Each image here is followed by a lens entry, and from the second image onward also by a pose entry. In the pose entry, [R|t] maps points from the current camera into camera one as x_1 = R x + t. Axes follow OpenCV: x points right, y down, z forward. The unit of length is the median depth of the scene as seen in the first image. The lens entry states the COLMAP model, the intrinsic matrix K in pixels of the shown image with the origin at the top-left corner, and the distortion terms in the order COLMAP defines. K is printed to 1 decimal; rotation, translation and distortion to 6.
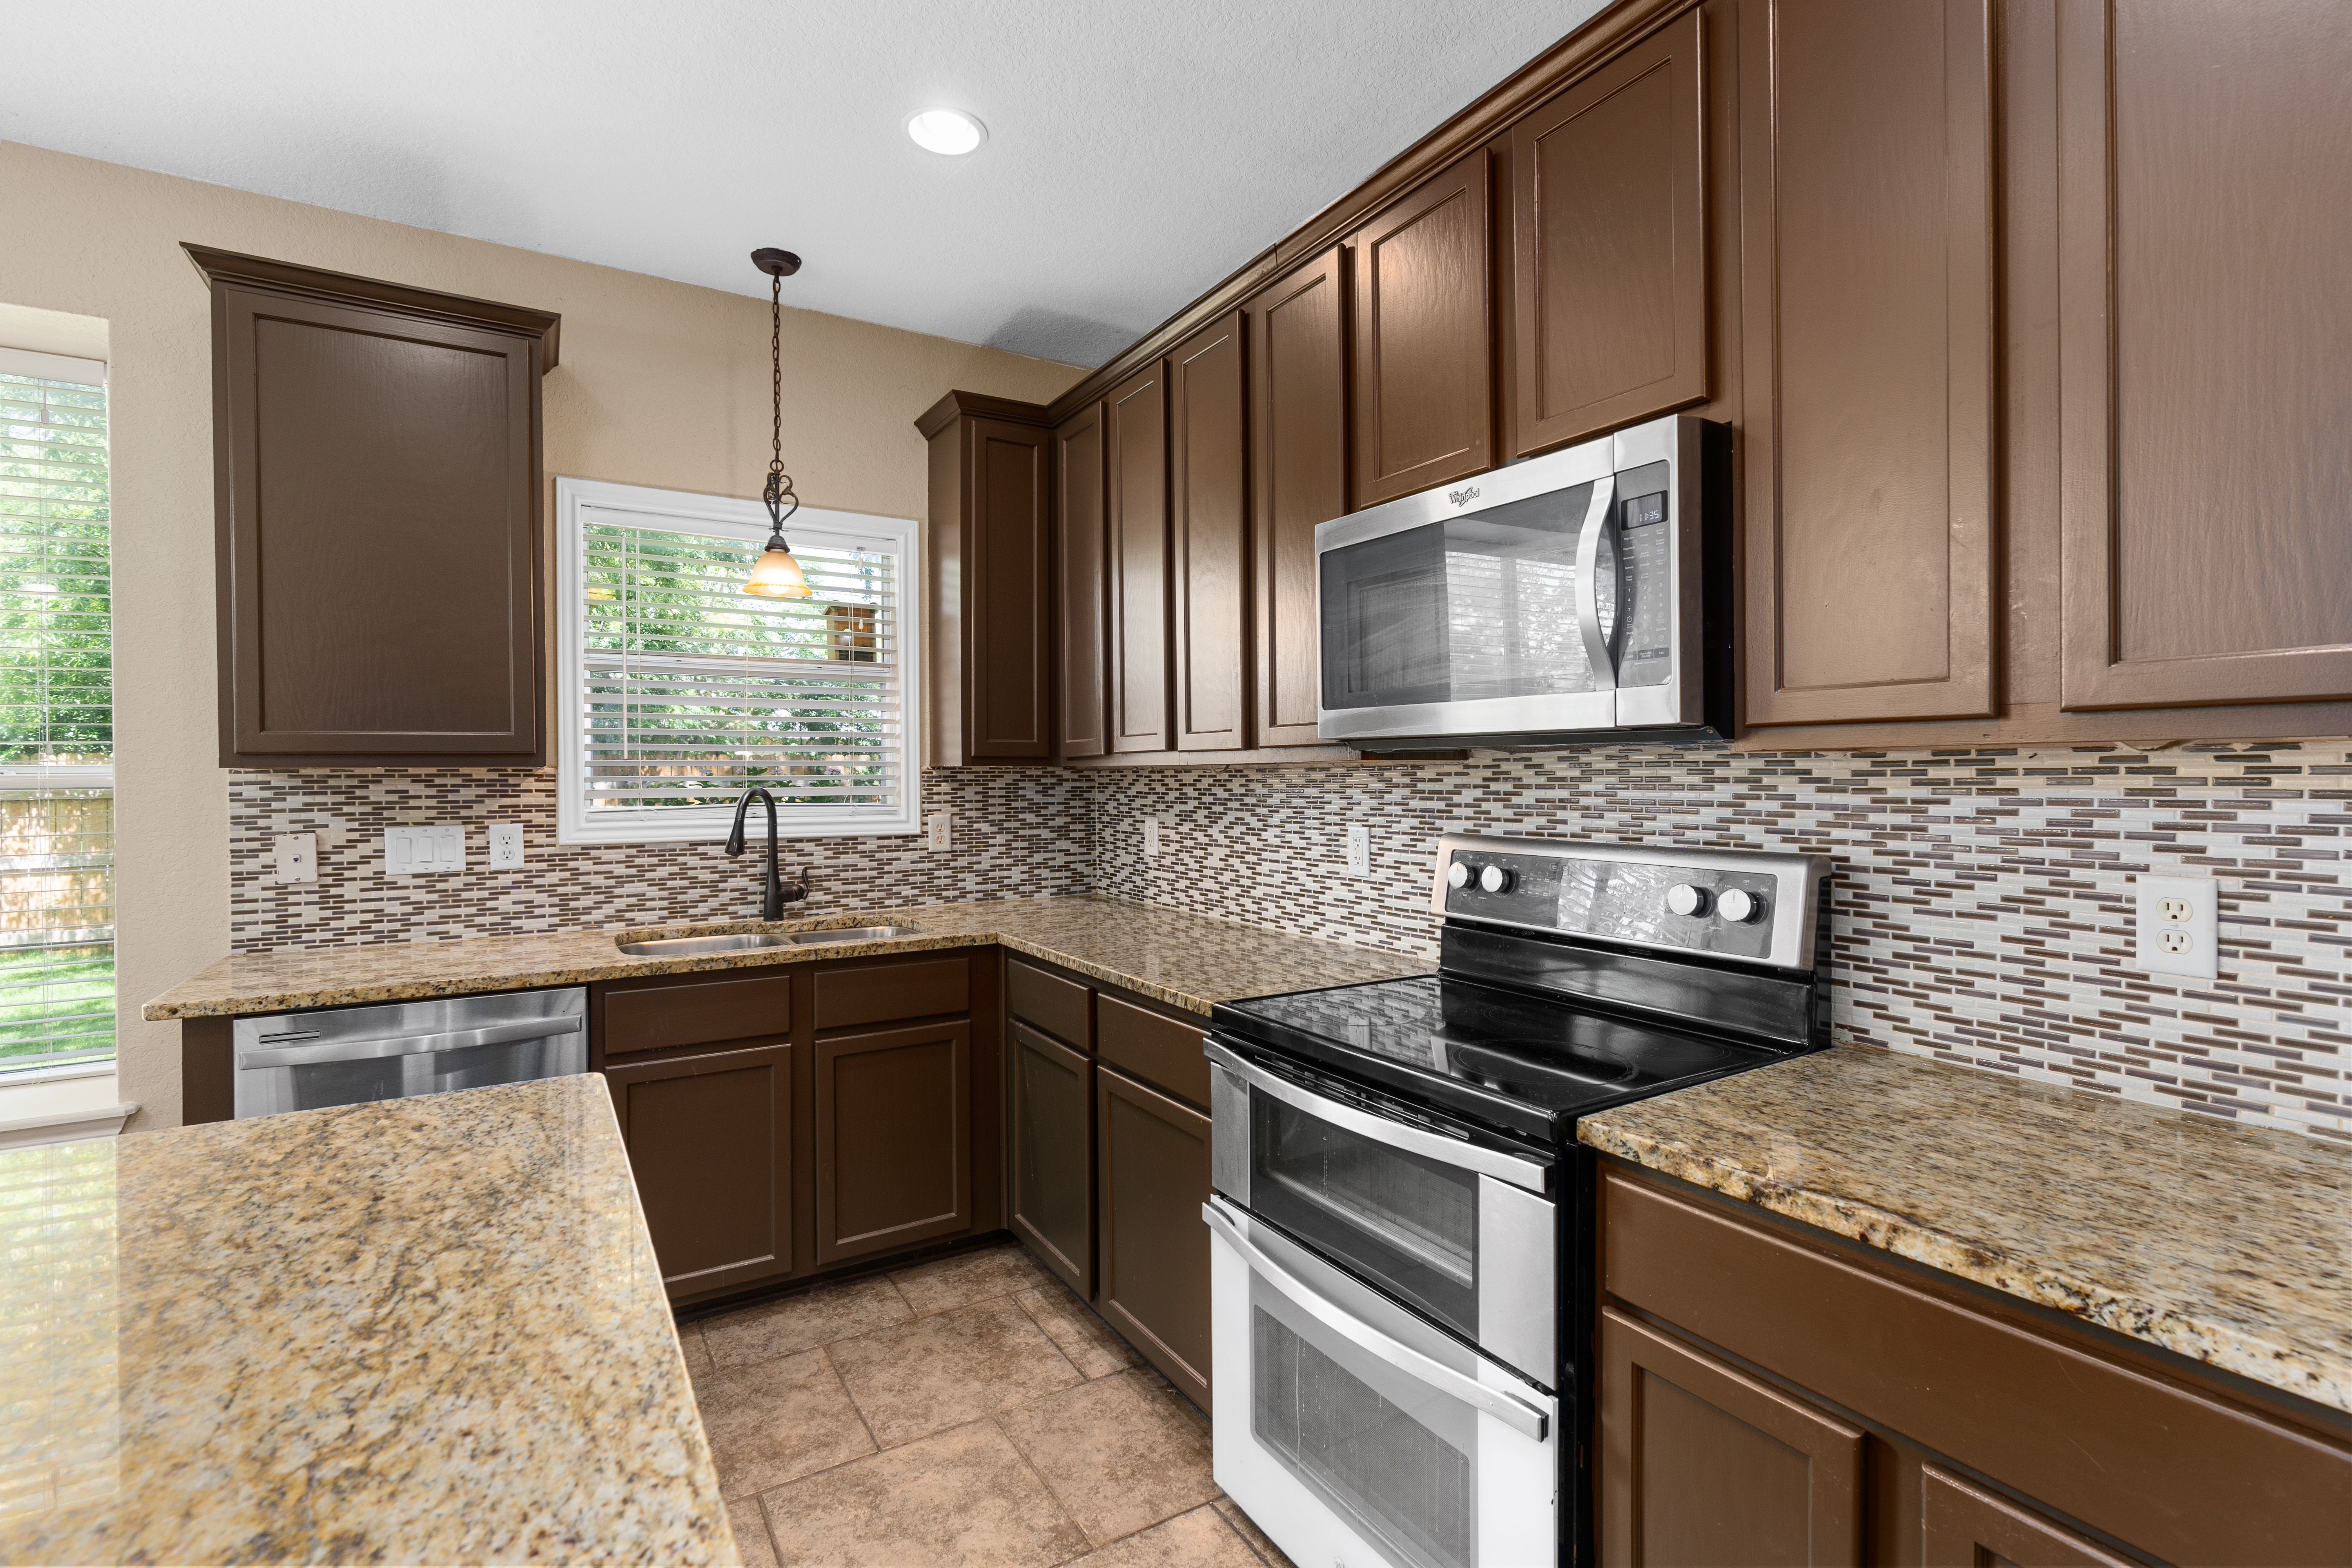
lens RADIAL K [[1063.3, 0, 1182.1], [0, 1063.3, 779.6], [0, 0, 1]] dist [-0.009541, 0.003144]
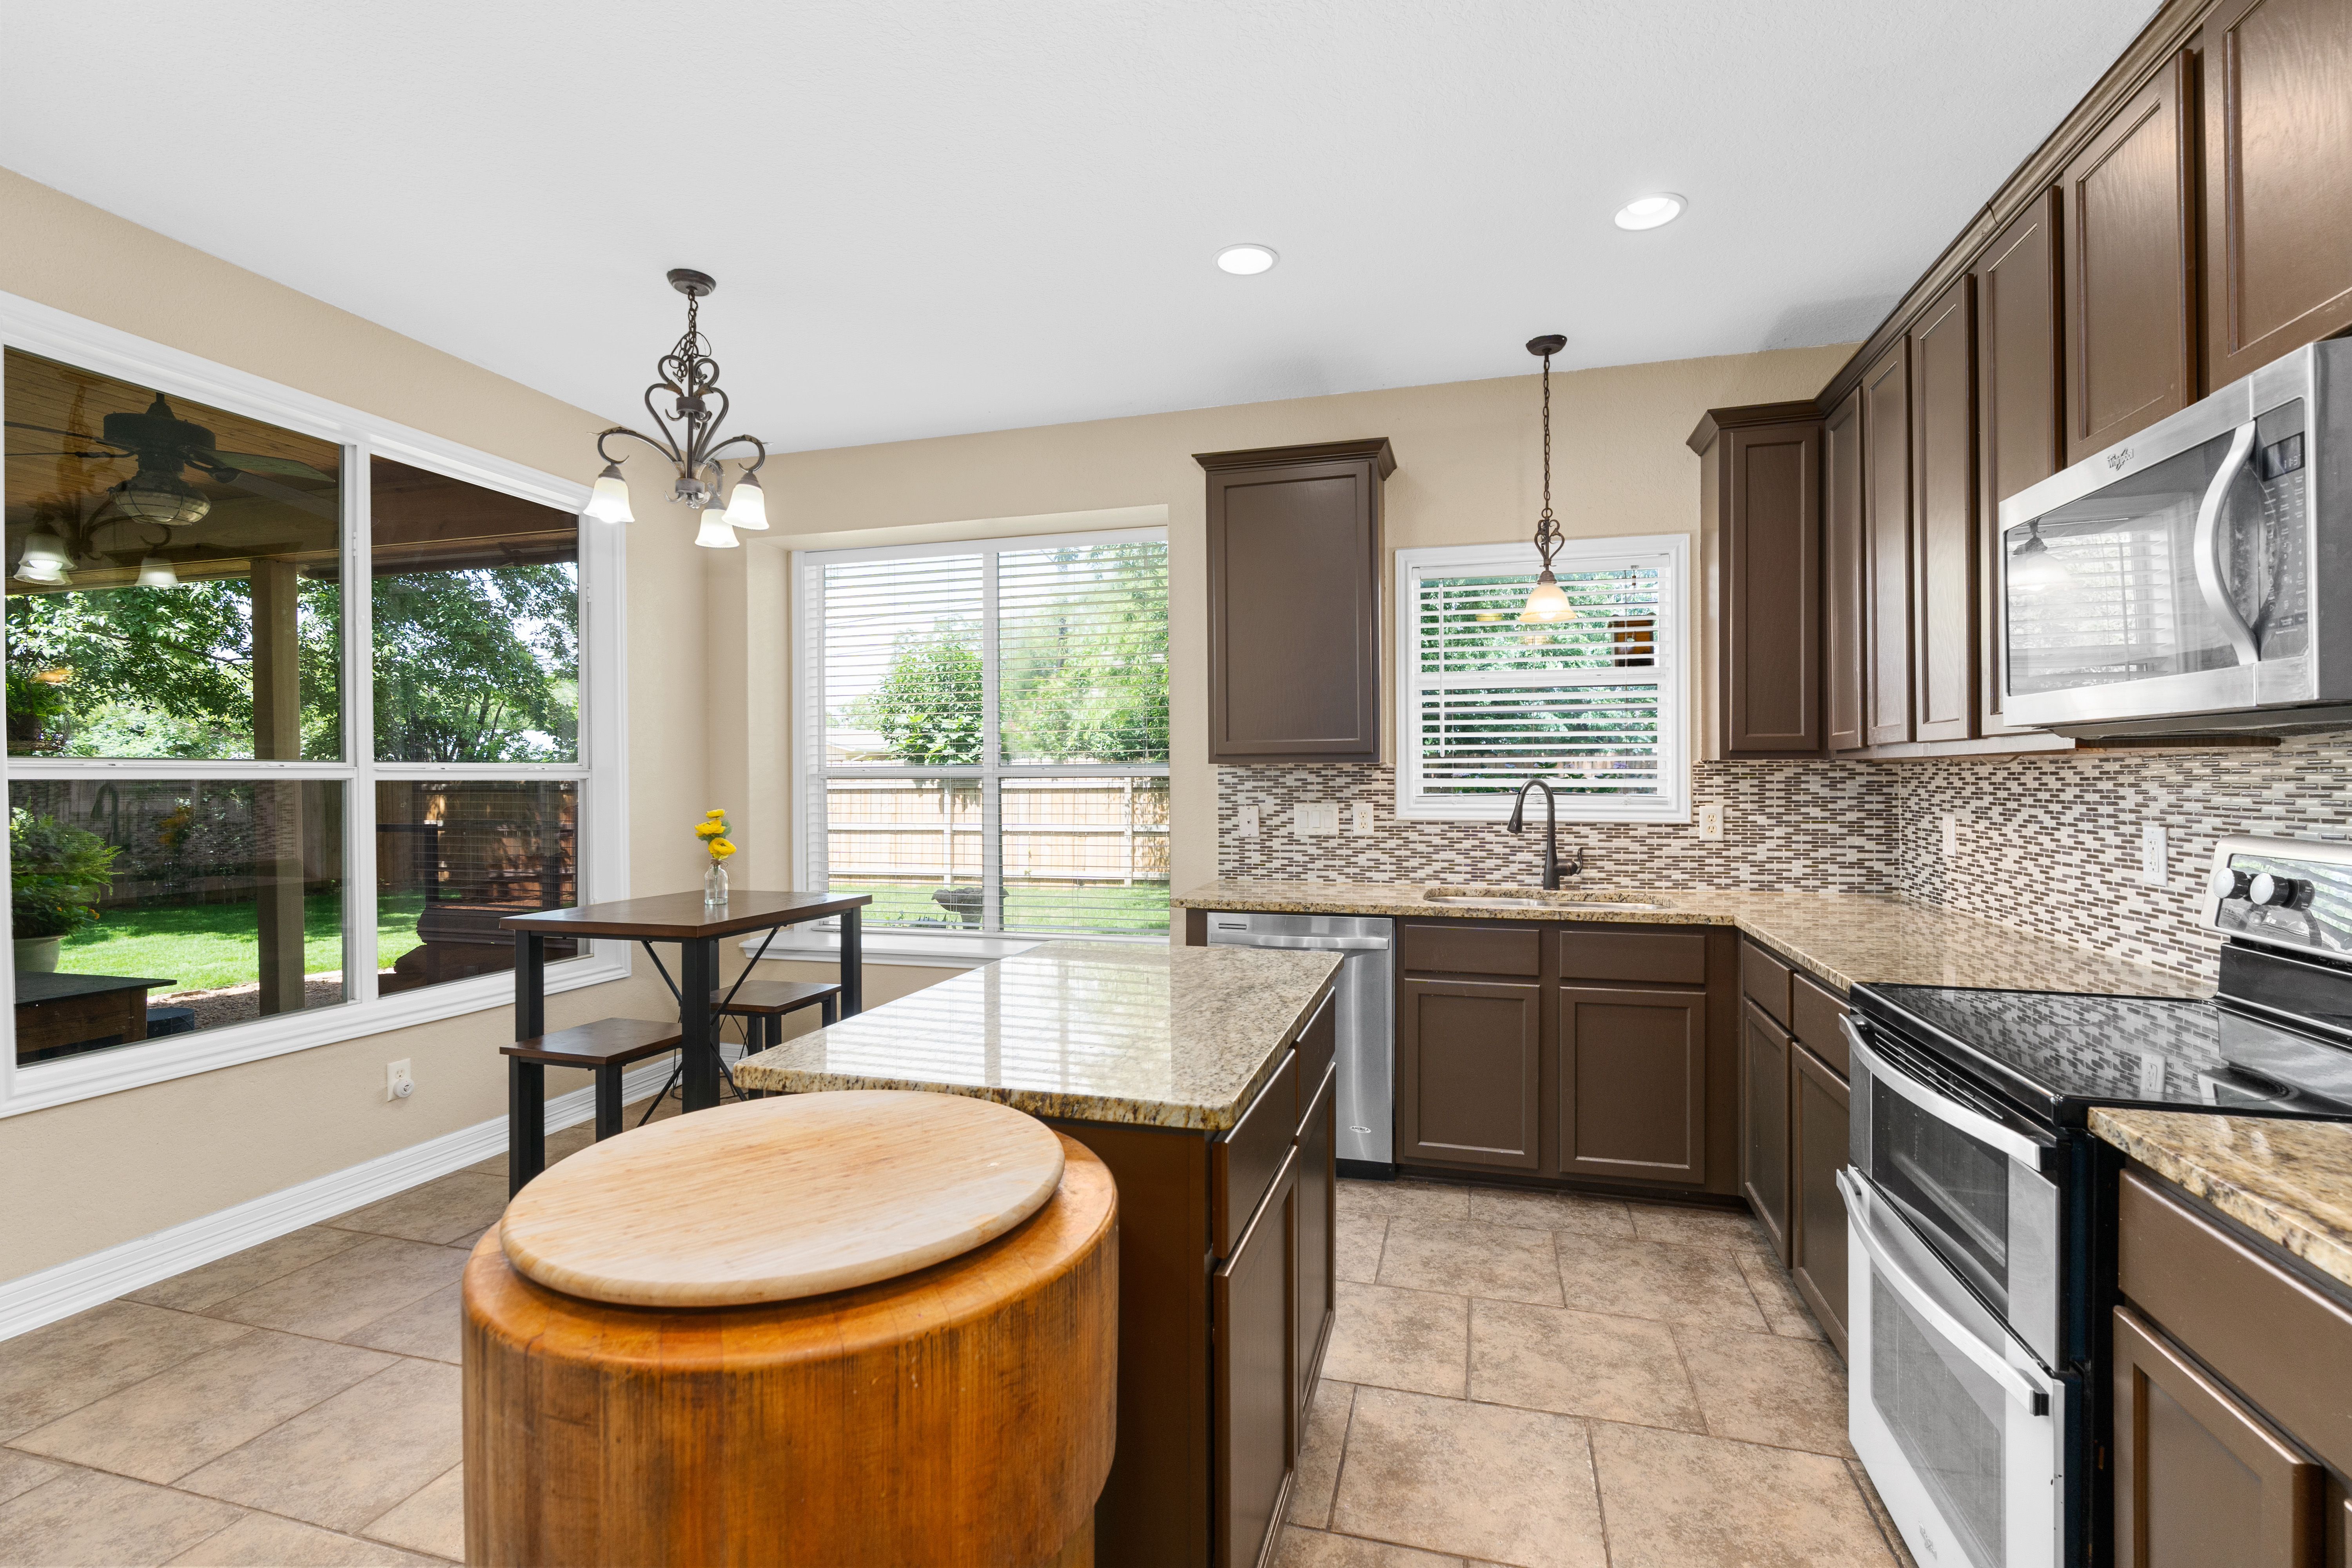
lens RADIAL K [[1063.3, 0, 1183.5], [0, 1063.3, 779.9], [0, 0, 1]] dist [-0.009541, 0.003144]
pose [[0.676181, 0.005790, -0.736713, 0.257418], [-0.004731, 0.999983, 0.003517, 0.007545], [0.736720, 0.001108, 0.676197, -0.139416]]
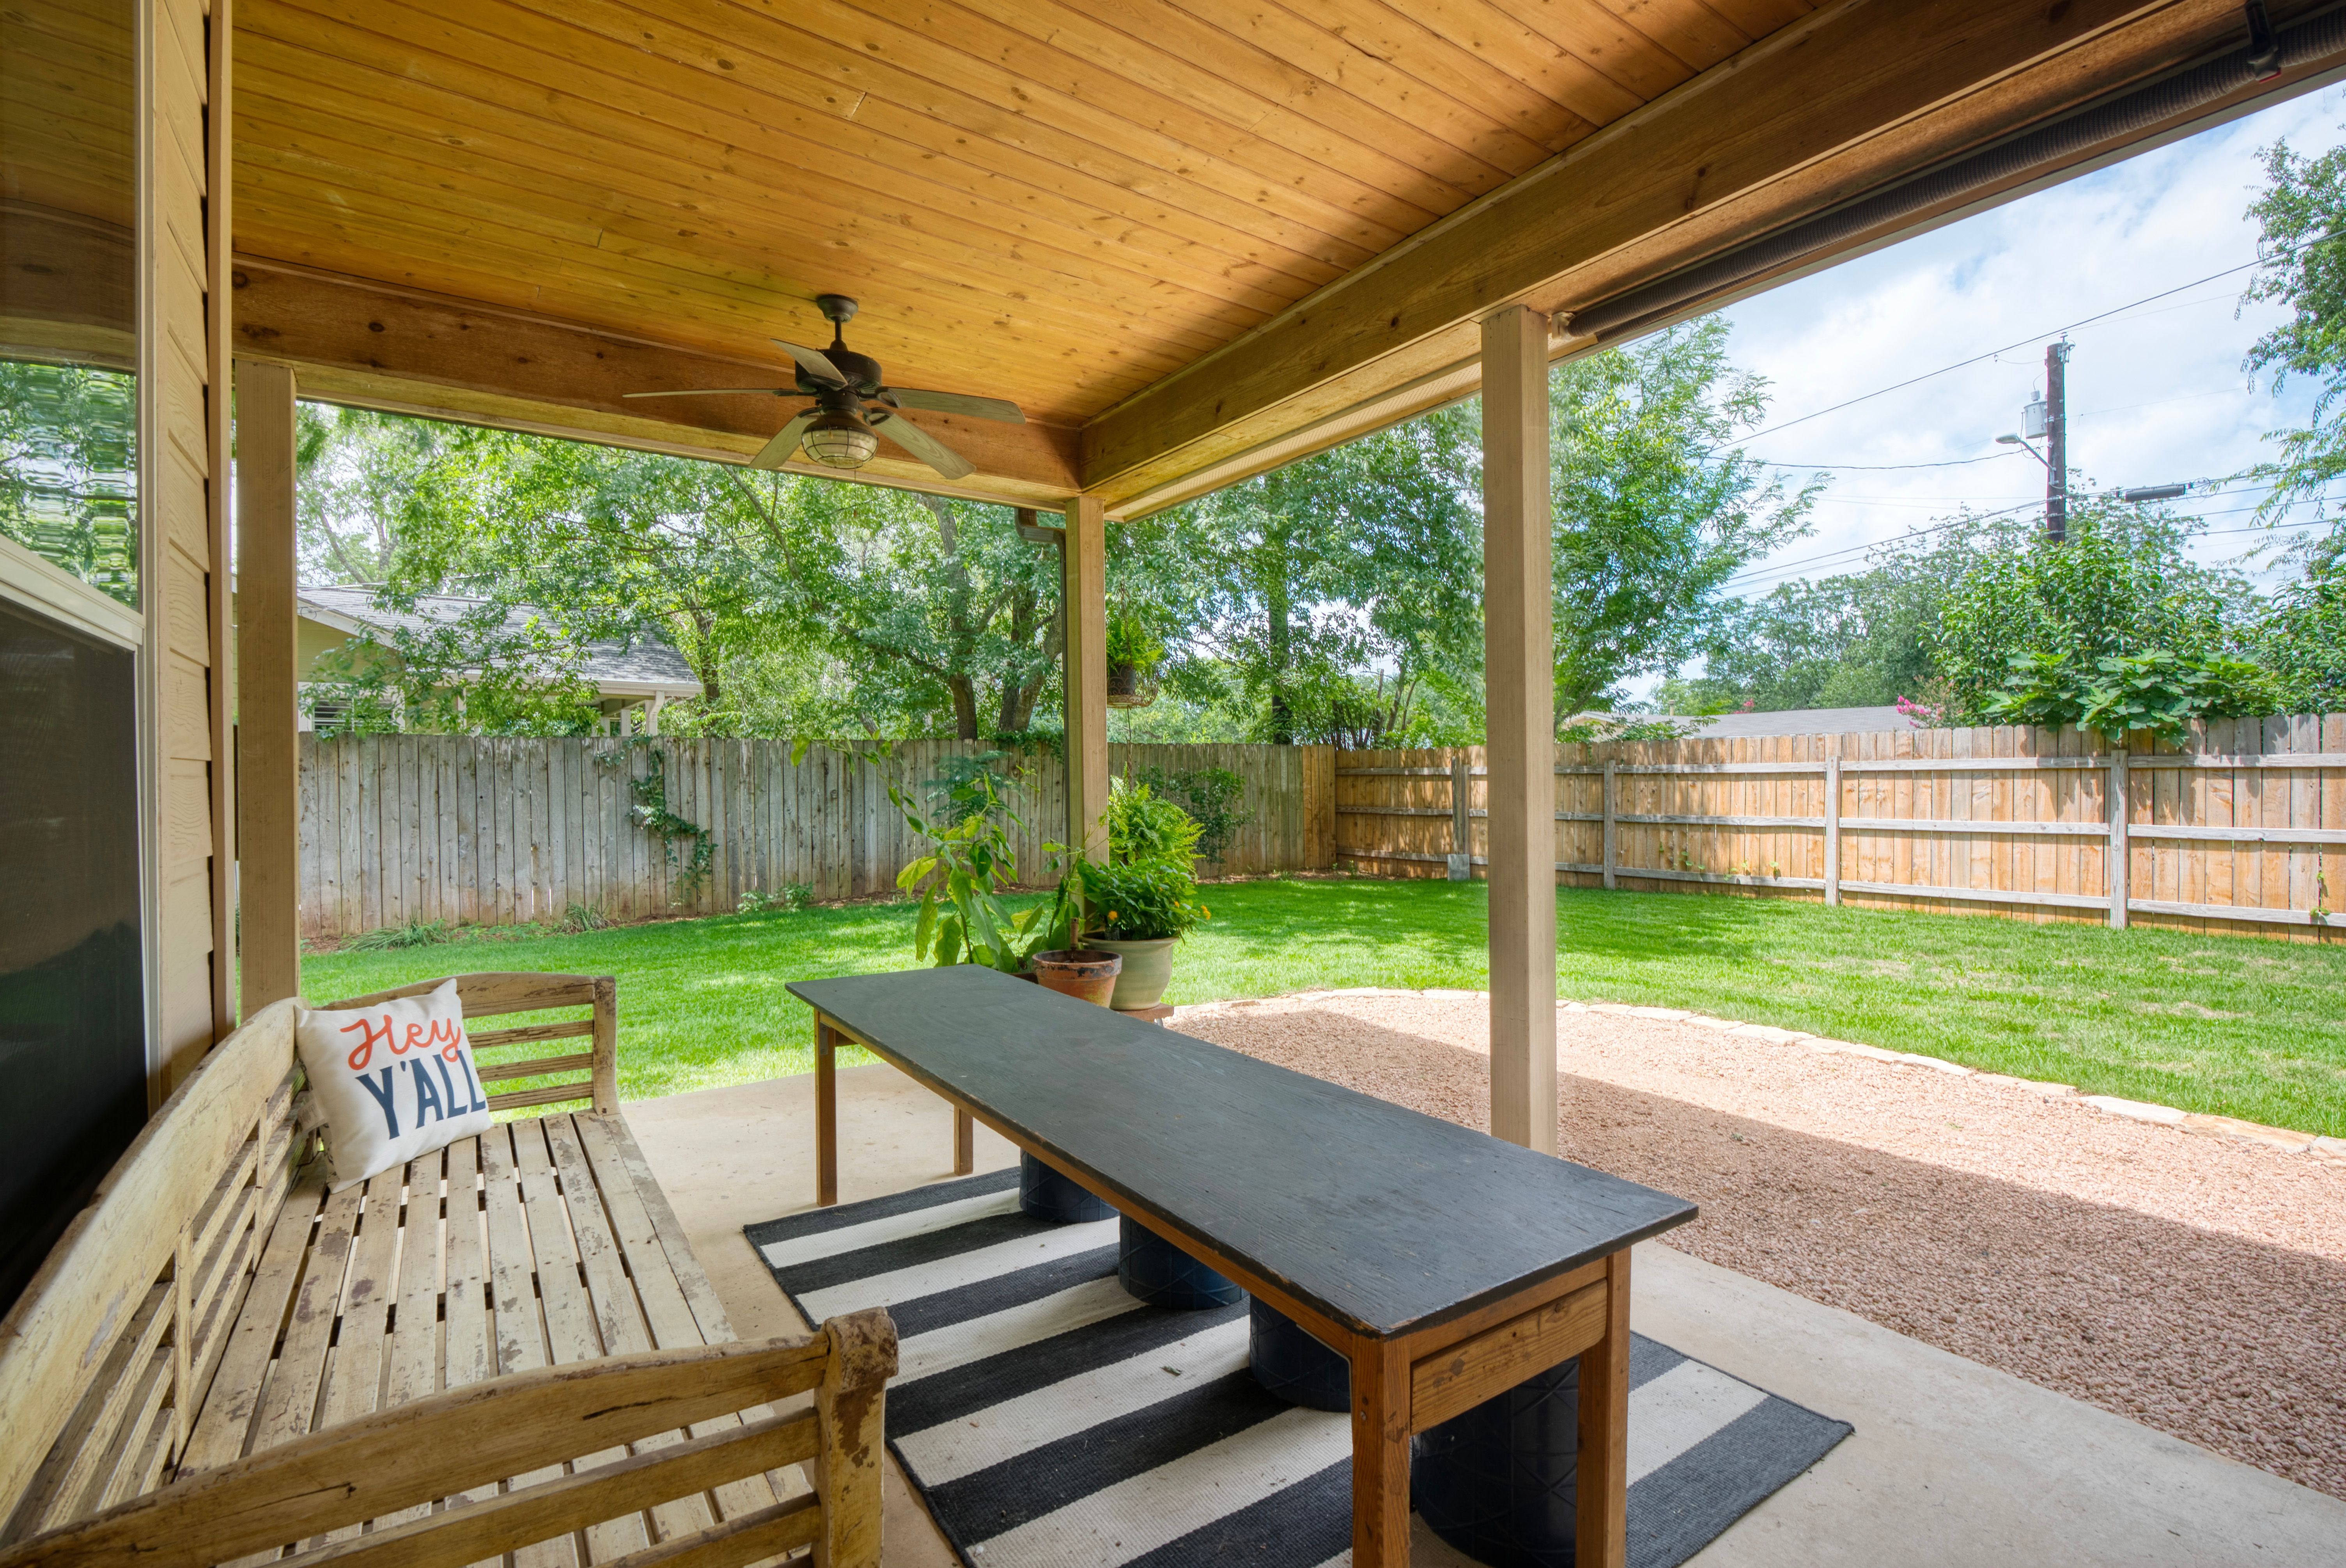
lens RADIAL K [[1060.6, 0, 1170.9], [0, 1060.6, 790.0], [0, 0, 1]] dist [-0.009541, 0.003144]
pose [[0.050479, 0.016026, -0.998597, -1.293084], [-0.001751, 0.999871, 0.015958, 0.086991], [0.998724, 0.000943, 0.050501, -0.469473]]
